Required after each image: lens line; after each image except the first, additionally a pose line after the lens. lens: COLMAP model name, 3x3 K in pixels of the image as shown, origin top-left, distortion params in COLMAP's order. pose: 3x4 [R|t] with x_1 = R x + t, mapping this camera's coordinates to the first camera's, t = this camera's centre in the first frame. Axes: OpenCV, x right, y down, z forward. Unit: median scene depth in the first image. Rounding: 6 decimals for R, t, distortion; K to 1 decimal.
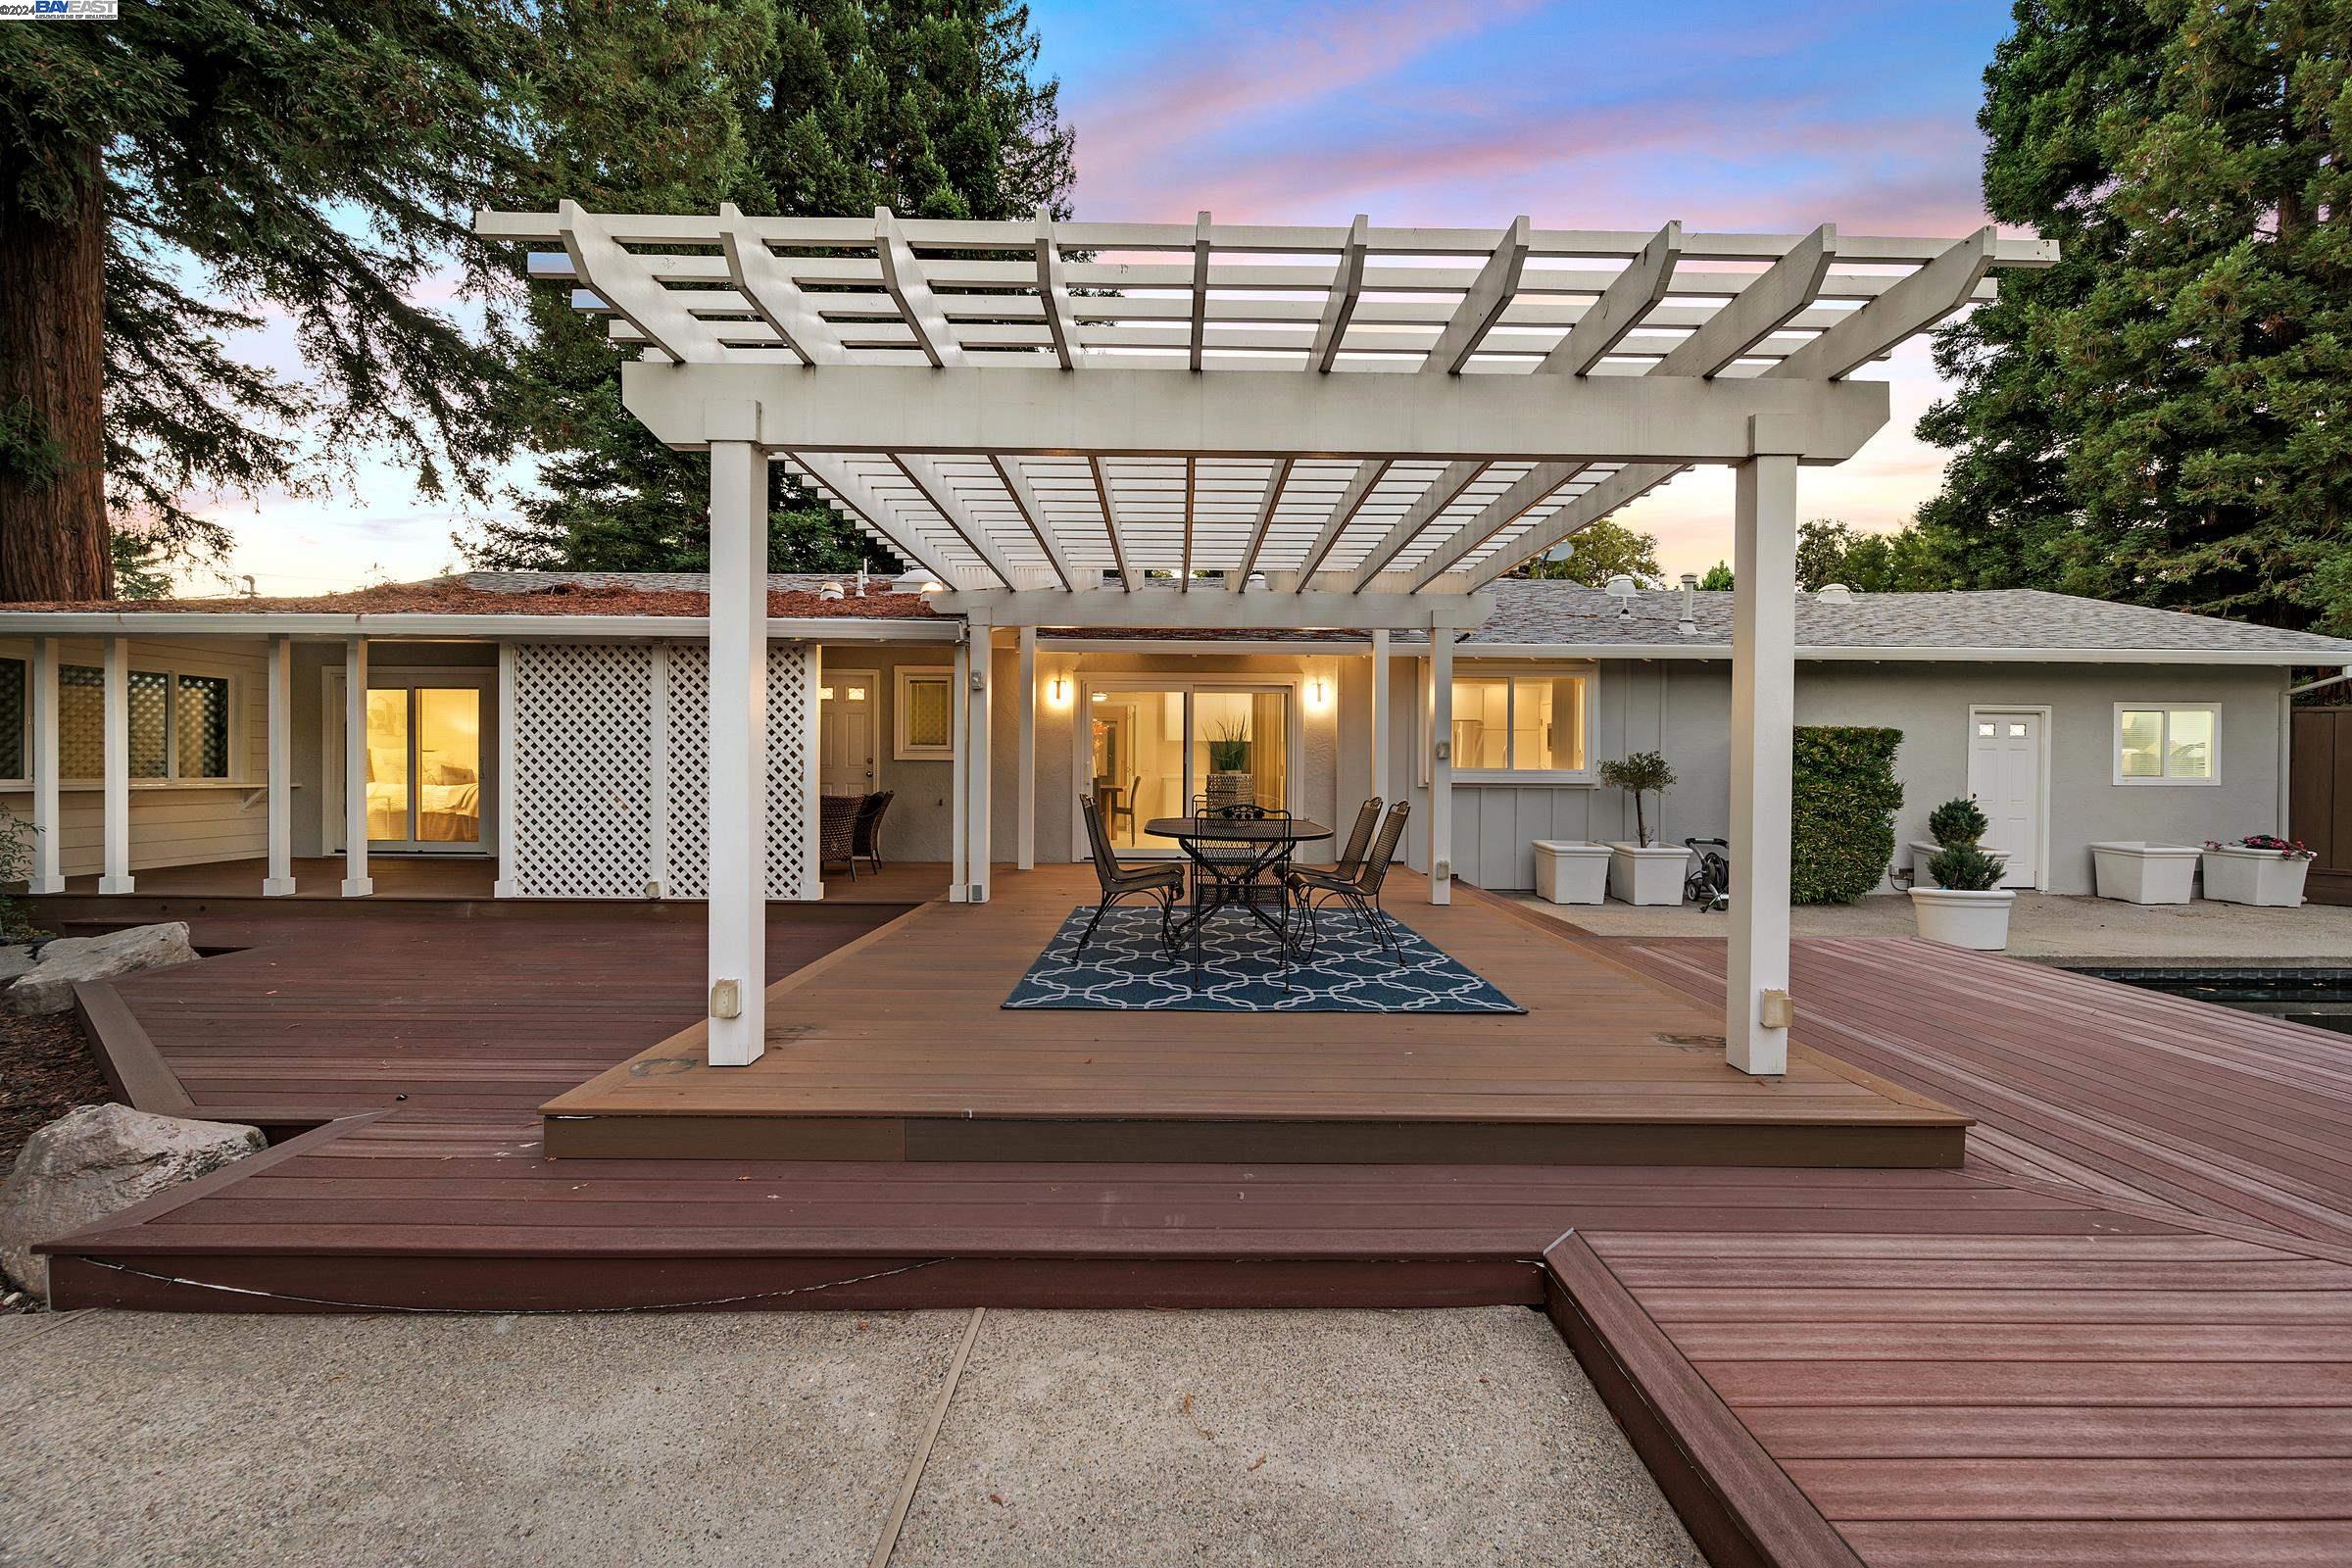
lens RADIAL K [[938.3, 0, 1184.1], [0, 938.3, 776.7], [0, 0, 1]] dist [-0.005149, 0.000146]
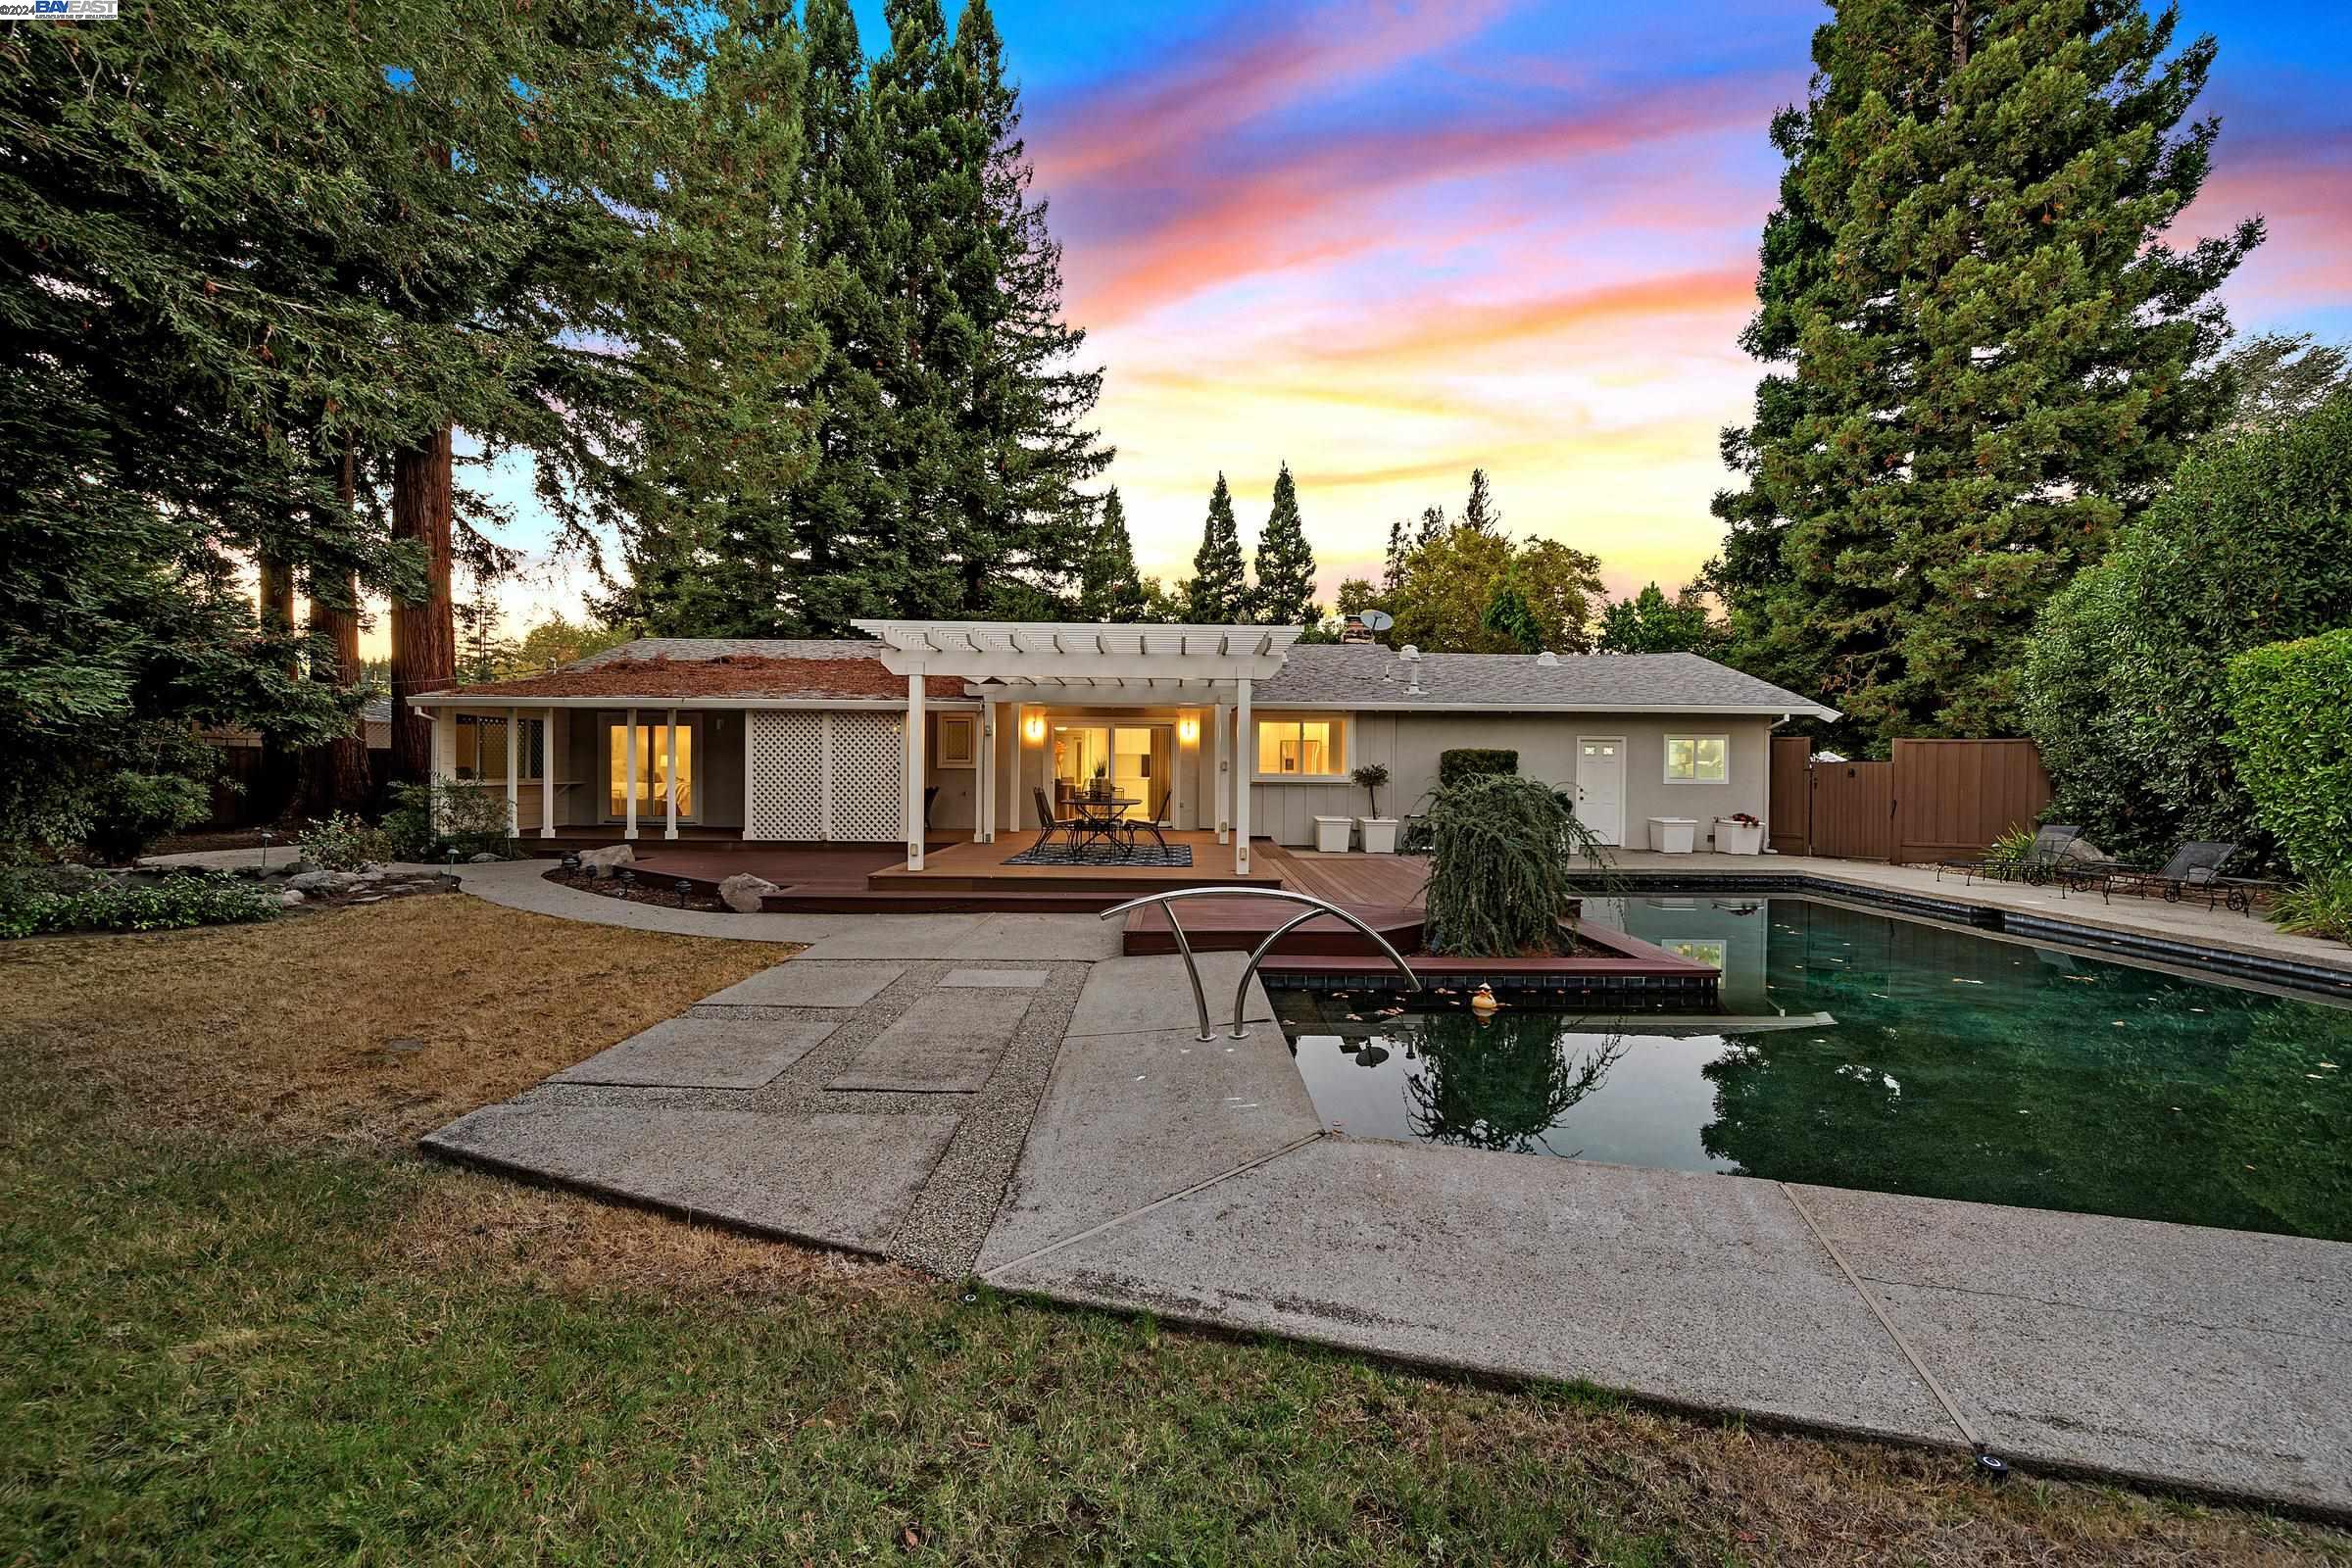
lens RADIAL K [[938.3, 0, 1184.1], [0, 938.3, 776.7], [0, 0, 1]] dist [-0.005149, 0.000146]
pose [[0.999999, 0.000919, 0.000419, 0.098689], [-0.000919, 0.999999, 0.001442, -0.004036], [-0.000418, -0.001443, 0.999999, -0.504787]]
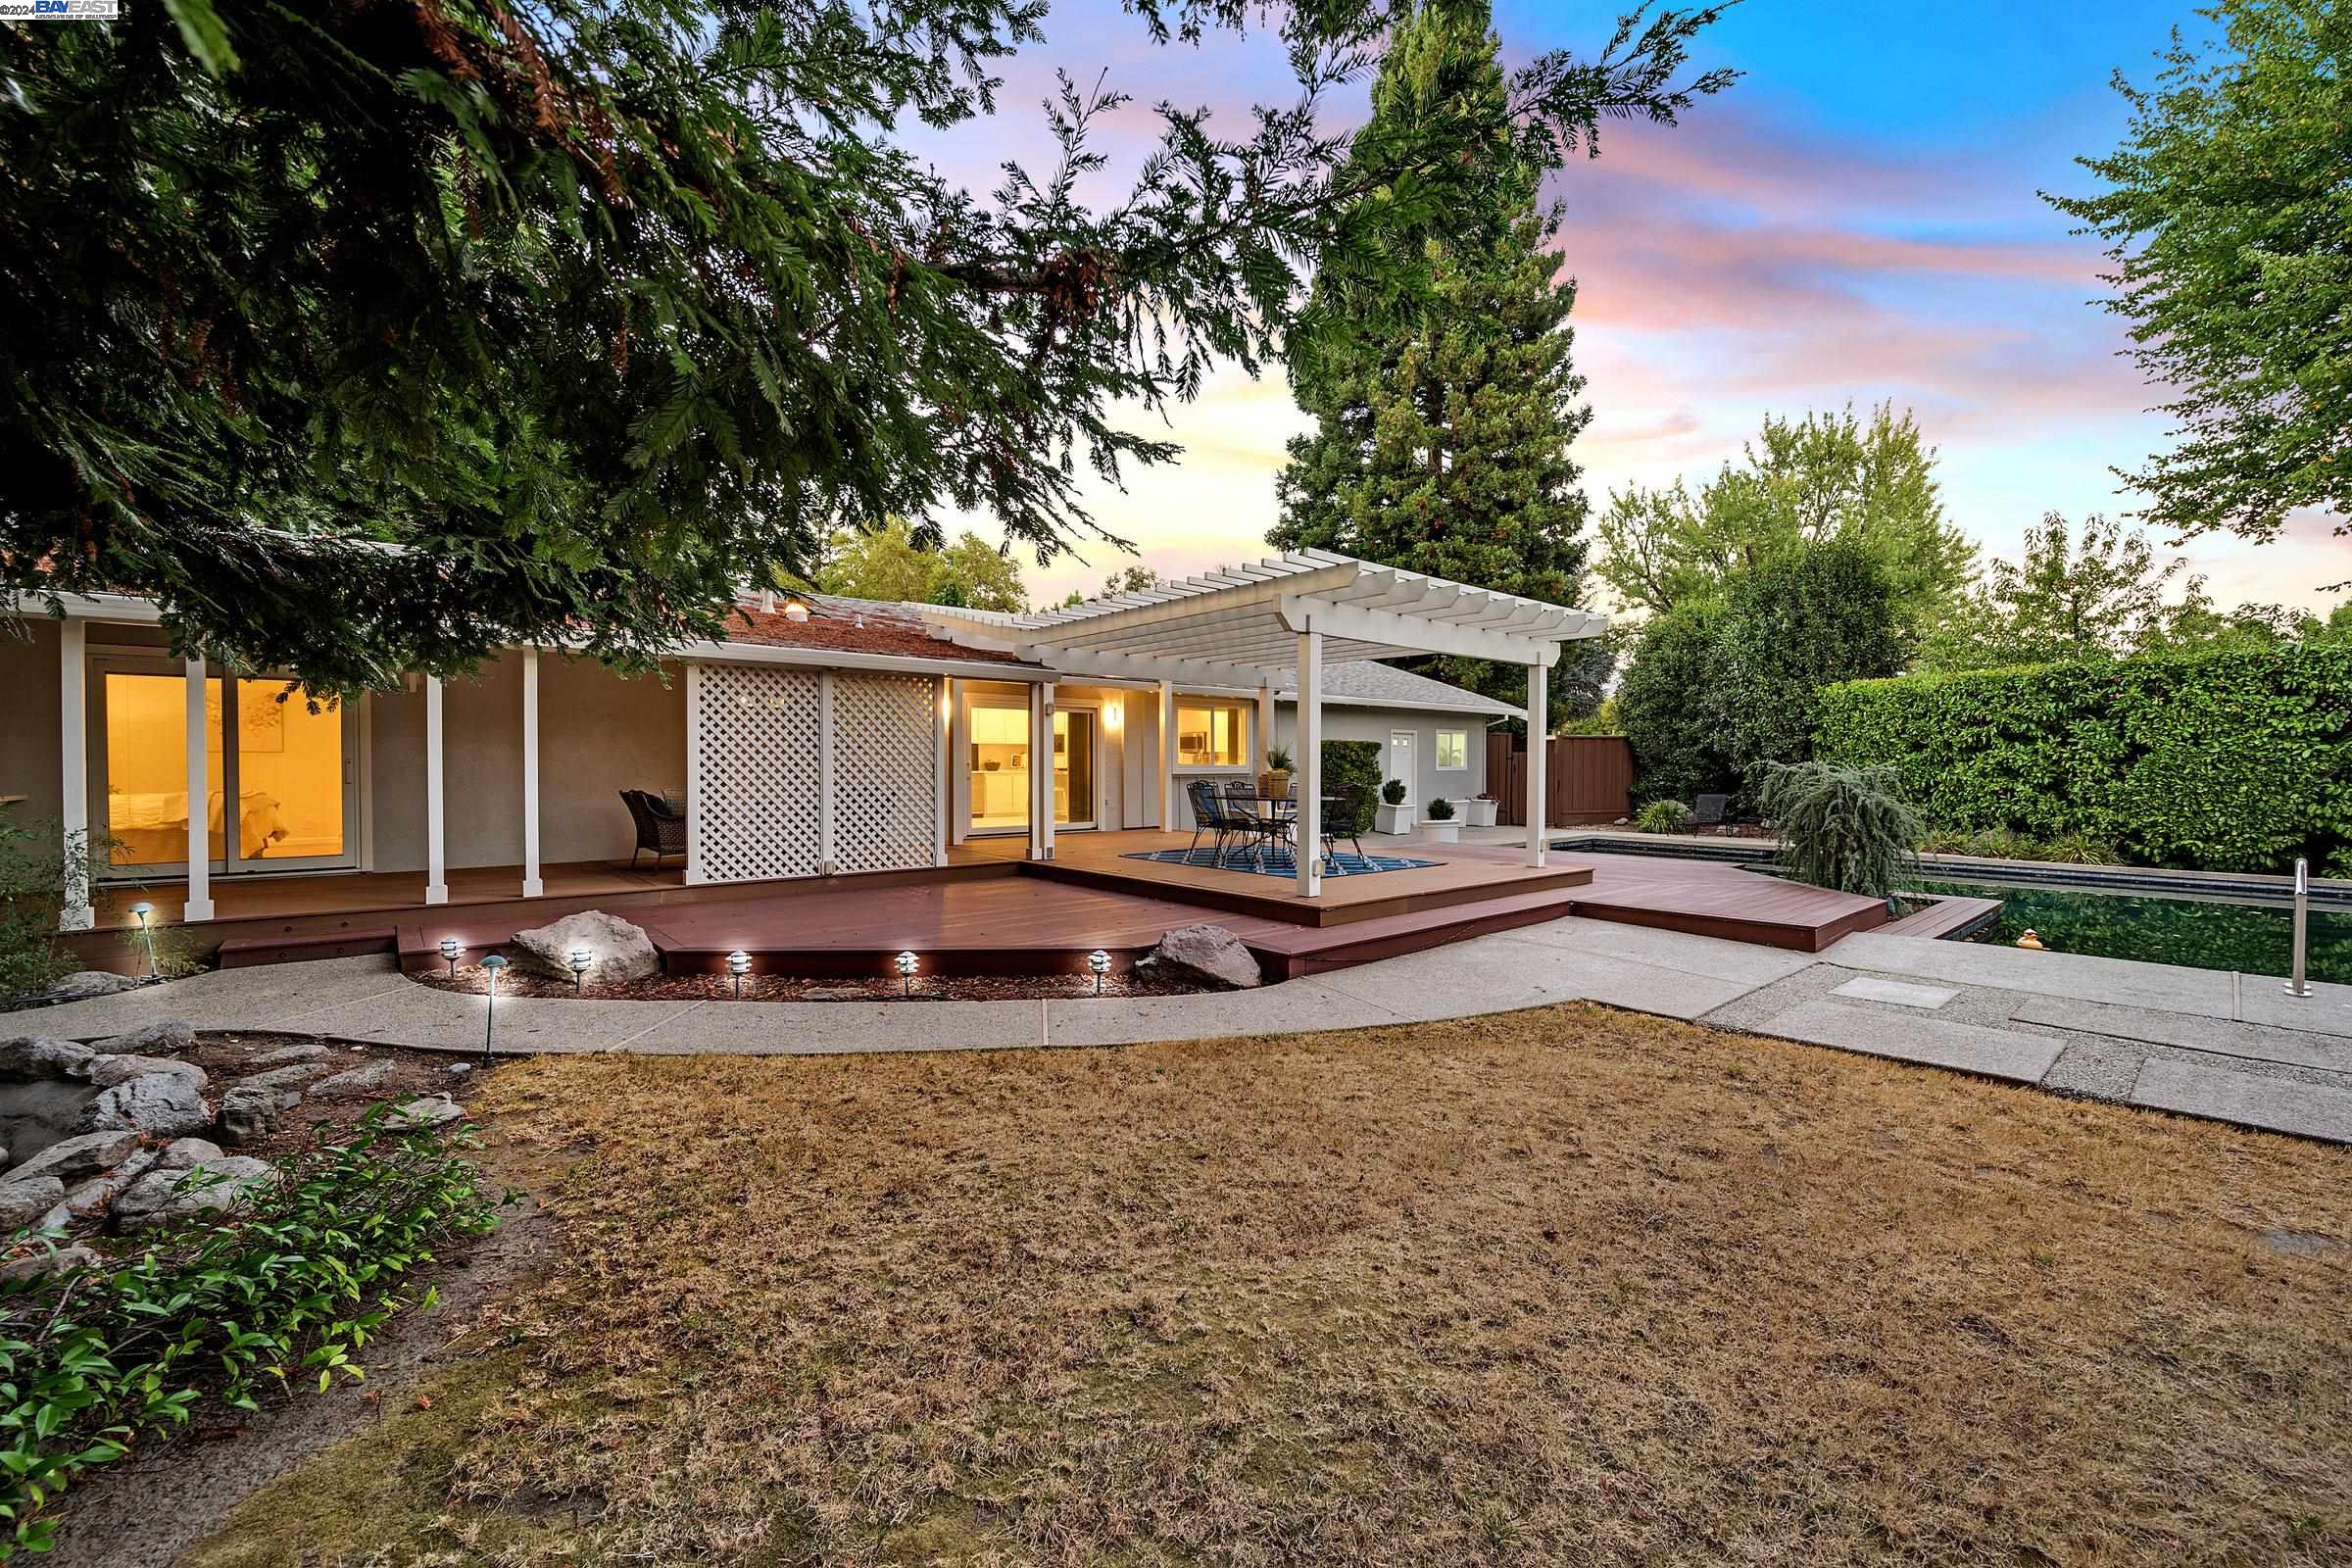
lens RADIAL K [[938.3, 0, 1184.1], [0, 938.3, 776.7], [0, 0, 1]] dist [-0.005149, 0.000146]
pose [[0.766879, -0.015307, 0.641609, -0.521268], [0.009776, 0.999878, 0.012170, -0.006031], [-0.641717, -0.003061, 0.766935, -0.141669]]
